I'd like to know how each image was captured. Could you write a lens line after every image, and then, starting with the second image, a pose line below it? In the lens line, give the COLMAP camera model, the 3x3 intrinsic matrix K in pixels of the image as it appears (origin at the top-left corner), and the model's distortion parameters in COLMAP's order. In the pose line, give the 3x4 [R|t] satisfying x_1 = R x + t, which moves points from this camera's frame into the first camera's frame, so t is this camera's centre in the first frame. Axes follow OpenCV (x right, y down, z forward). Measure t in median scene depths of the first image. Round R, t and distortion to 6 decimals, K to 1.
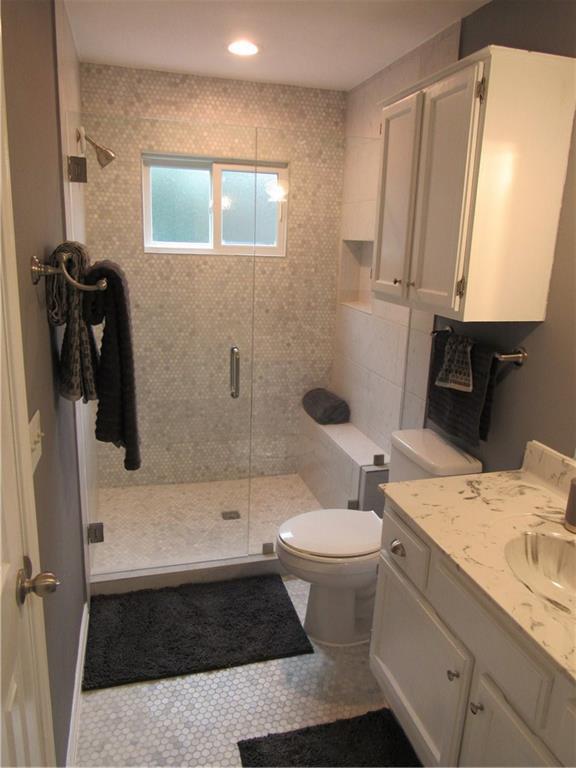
lens RADIAL K [[550.4, 0, 286.8], [0, 550.4, 382.7], [0, 0, 1]] dist [-0.027370, 0.008146]
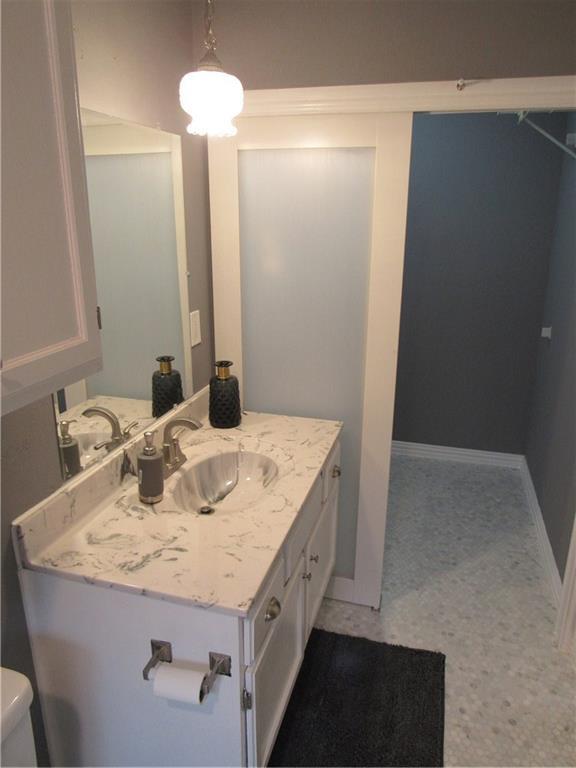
lens RADIAL K [[550.4, 0, 286.7], [0, 550.4, 383.3], [0, 0, 1]] dist [-0.027370, 0.008146]
pose [[-0.848870, -0.193614, 0.491868, -0.146933], [0.097769, 0.856944, 0.506051, -0.382033], [-0.519482, 0.477661, -0.708505, 1.332840]]
